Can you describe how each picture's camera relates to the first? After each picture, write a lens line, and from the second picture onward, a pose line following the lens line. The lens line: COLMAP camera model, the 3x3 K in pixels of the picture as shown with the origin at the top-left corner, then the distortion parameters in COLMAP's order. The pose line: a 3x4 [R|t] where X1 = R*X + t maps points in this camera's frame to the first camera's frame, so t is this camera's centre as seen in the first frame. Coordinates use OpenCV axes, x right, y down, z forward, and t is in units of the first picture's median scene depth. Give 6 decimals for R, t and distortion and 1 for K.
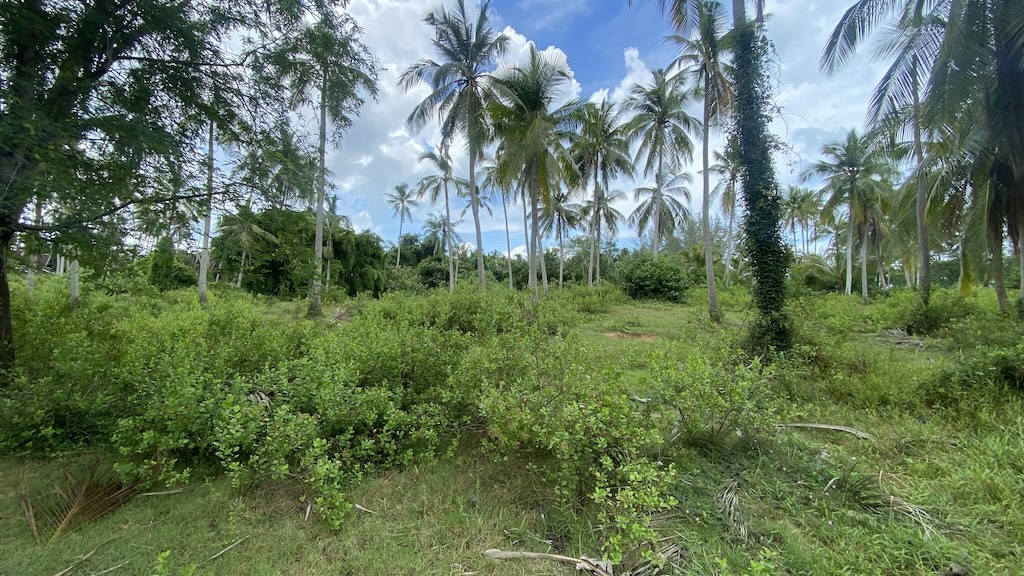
lens RADIAL K [[410.8, 0, 508.2], [0, 410.8, 290.5], [0, 0, 1]] dist [0.005700, -0.015392]
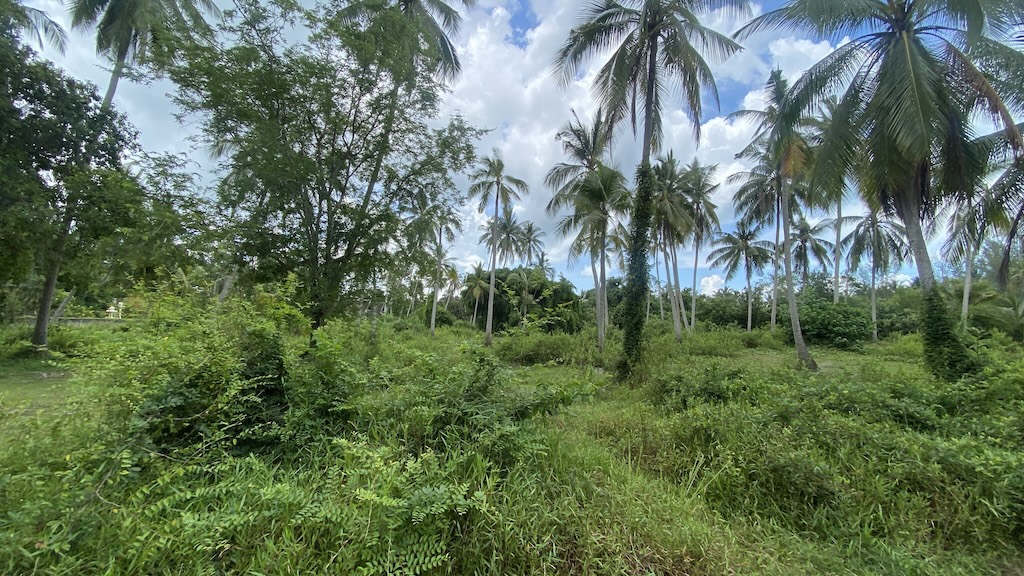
lens RADIAL K [[410.8, 0, 502.4], [0, 410.8, 296.6], [0, 0, 1]] dist [0.005700, -0.015392]
pose [[0.829842, -0.026181, -0.557383, 0.231042], [-0.016197, 0.997348, -0.070961, -0.009117], [0.557763, 0.067915, 0.827217, -0.122266]]
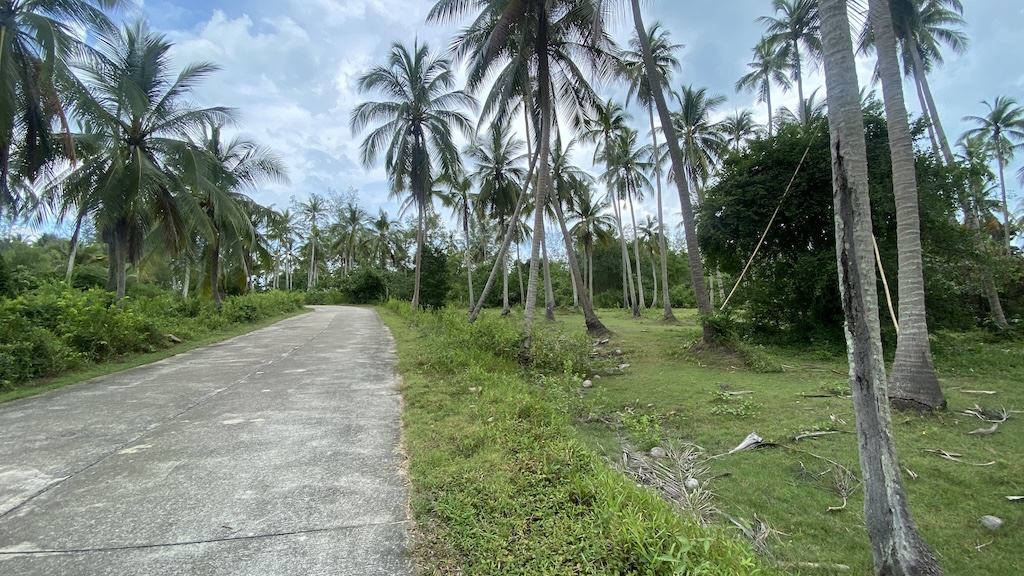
lens RADIAL K [[410.8, 0, 509.0], [0, 410.8, 291.8], [0, 0, 1]] dist [0.005700, -0.015392]
pose [[0.491355, 0.003059, 0.870954, 0.239039], [-0.004306, 0.999990, -0.001083, -0.004871], [-0.870949, -0.003218, 0.491364, -0.267196]]
